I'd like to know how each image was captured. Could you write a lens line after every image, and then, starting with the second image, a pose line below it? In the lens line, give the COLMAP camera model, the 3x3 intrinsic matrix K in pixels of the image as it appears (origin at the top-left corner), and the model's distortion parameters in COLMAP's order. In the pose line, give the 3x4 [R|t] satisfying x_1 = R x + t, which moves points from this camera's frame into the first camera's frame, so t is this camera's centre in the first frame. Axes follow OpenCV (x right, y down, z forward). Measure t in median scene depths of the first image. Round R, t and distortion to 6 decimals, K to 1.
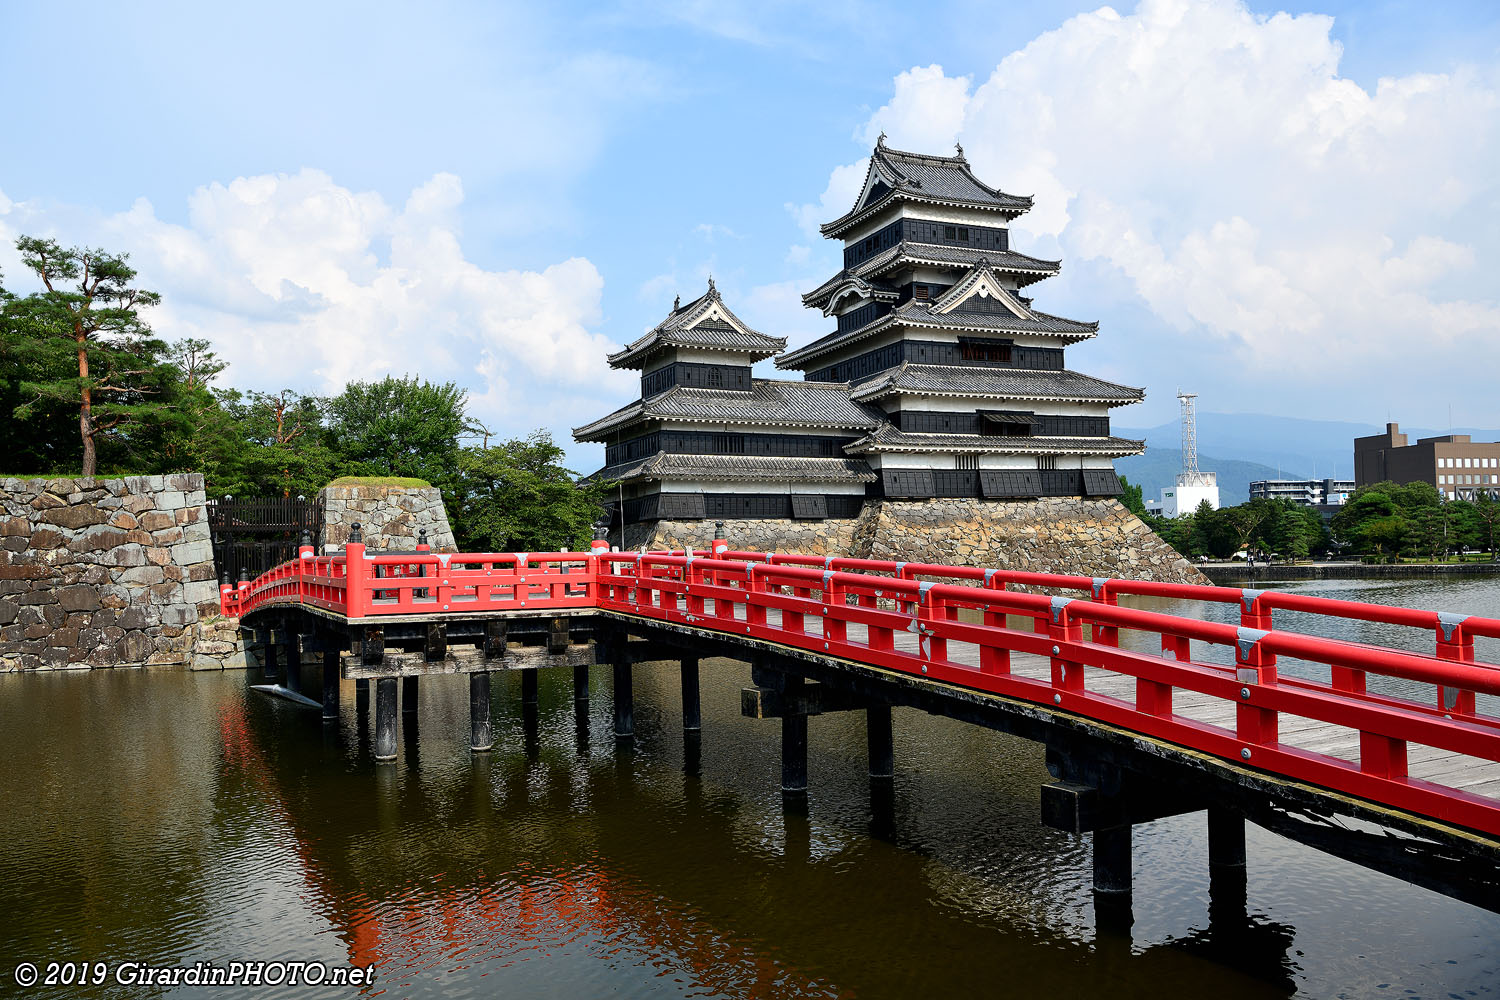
lens RADIAL K [[1200.8, 0, 739.0], [0, 1200.8, 539.1], [0, 0, 1]] dist [-0.051265, -0.001426]
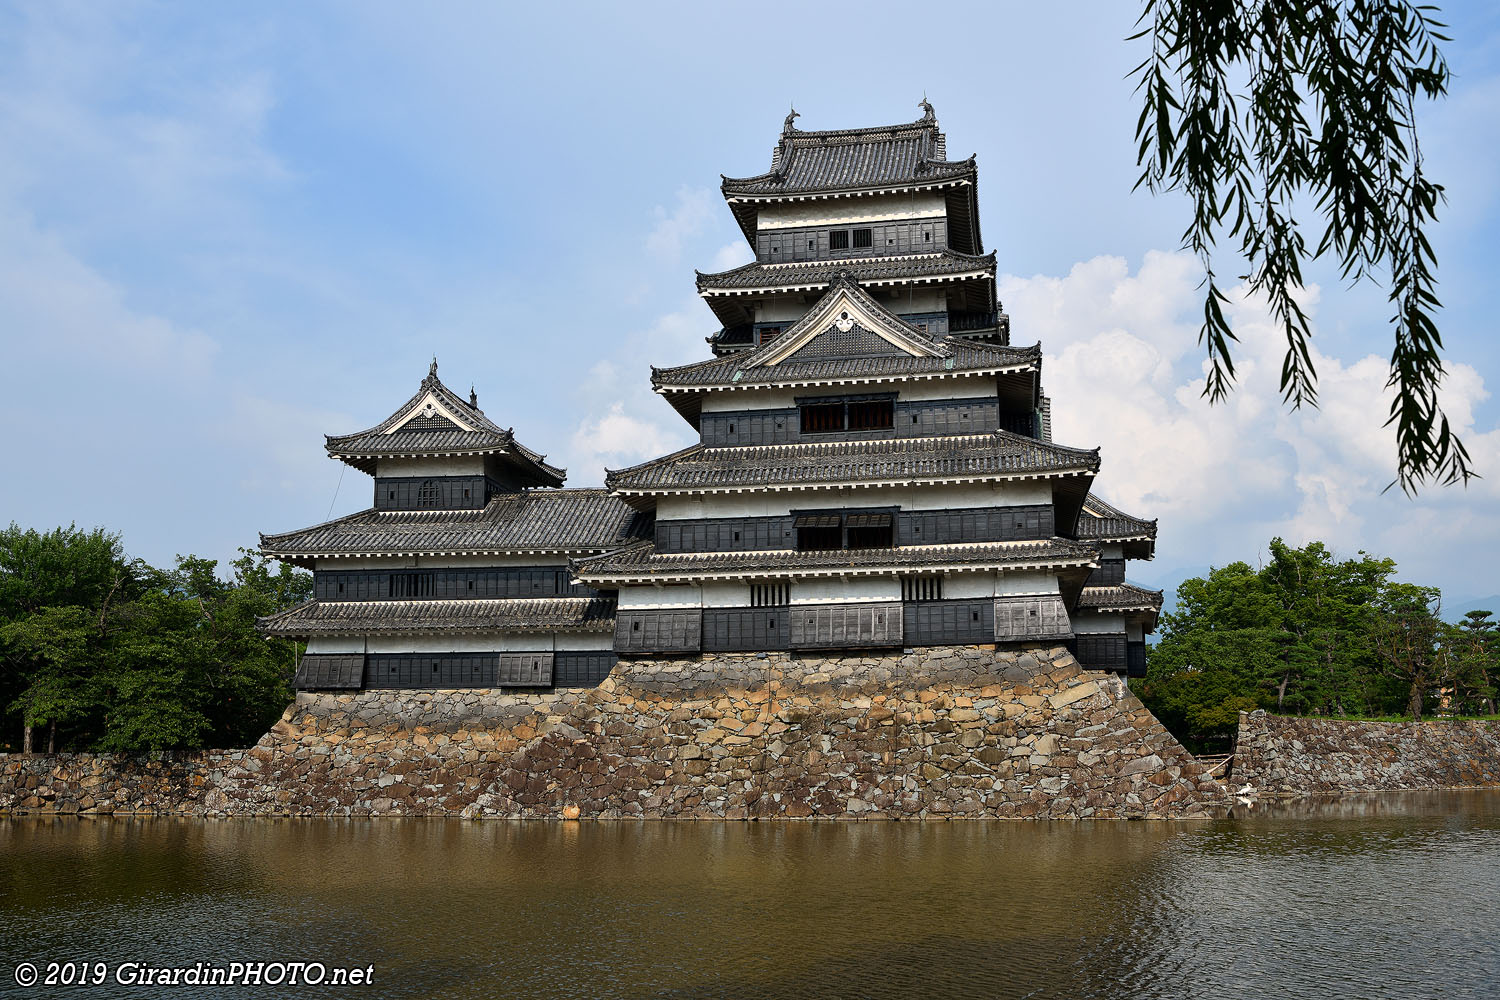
lens RADIAL K [[1562.0, 0, 746.7], [0, 1562.0, 507.9], [0, 0, 1]] dist [-0.072371, 0.000000]
pose [[0.821210, -0.071964, -0.566070, 0.643771], [0.000235, 0.992058, -0.125778, -0.006501], [0.570626, 0.103157, 0.814705, 0.319780]]
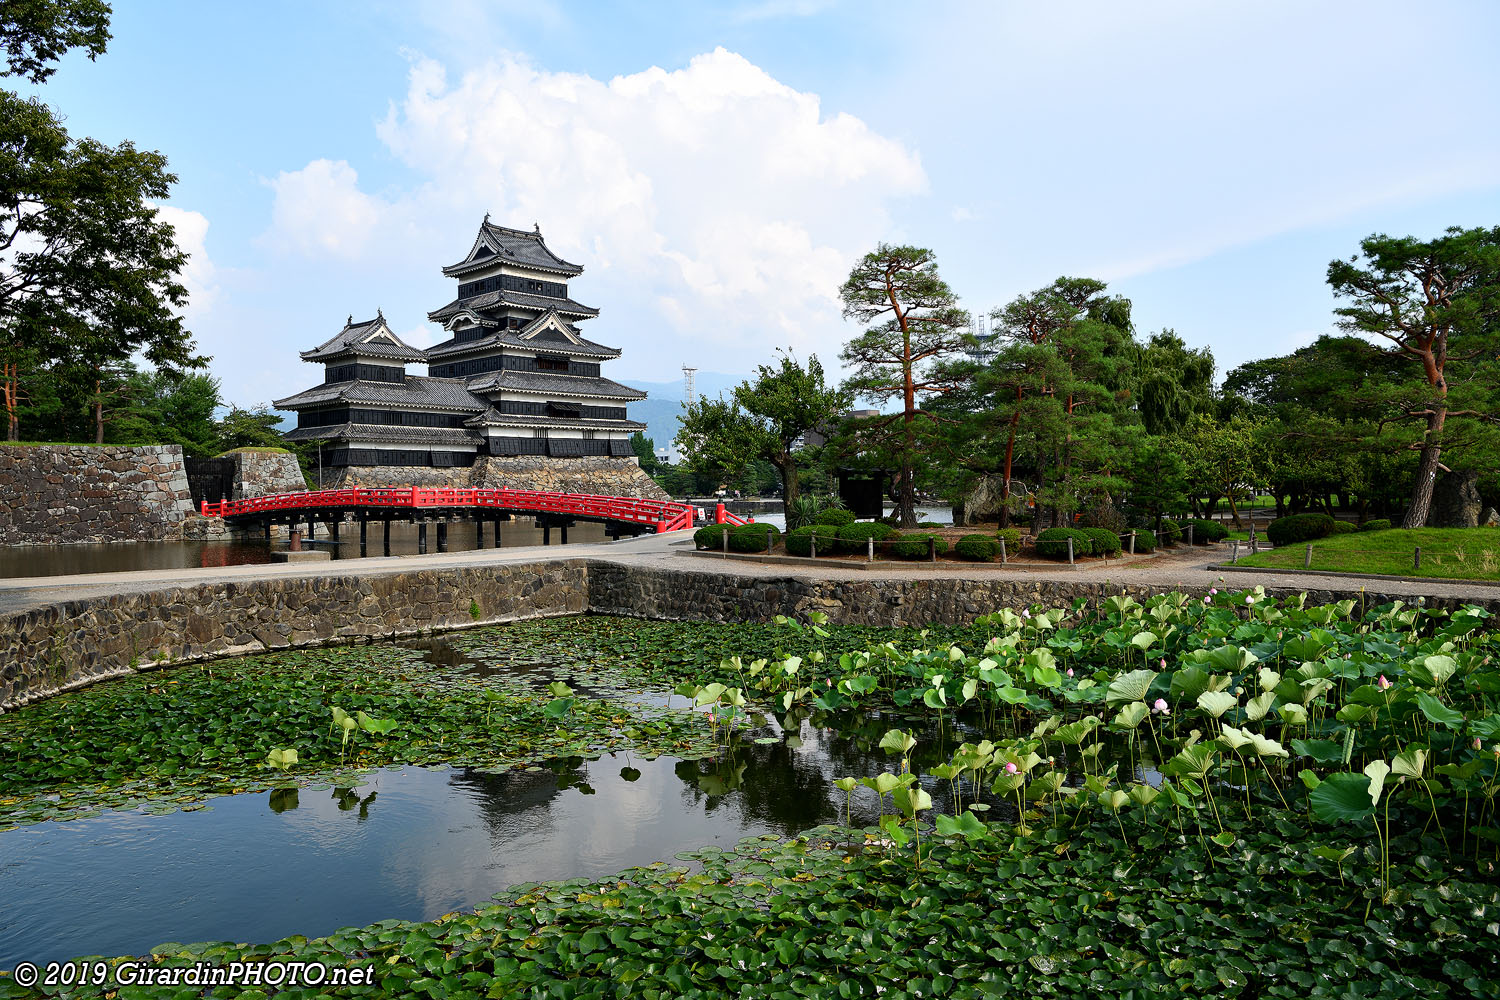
lens RADIAL K [[1085.8, 0, 754.2], [0, 1085.8, 505.0], [0, 0, 1]] dist [-0.041191, -0.000784]
pose [[0.915413, 0.008758, 0.402420, -0.132966], [-0.019669, 0.999542, 0.022987, -0.006779], [-0.402035, -0.028958, 0.915166, -0.455541]]
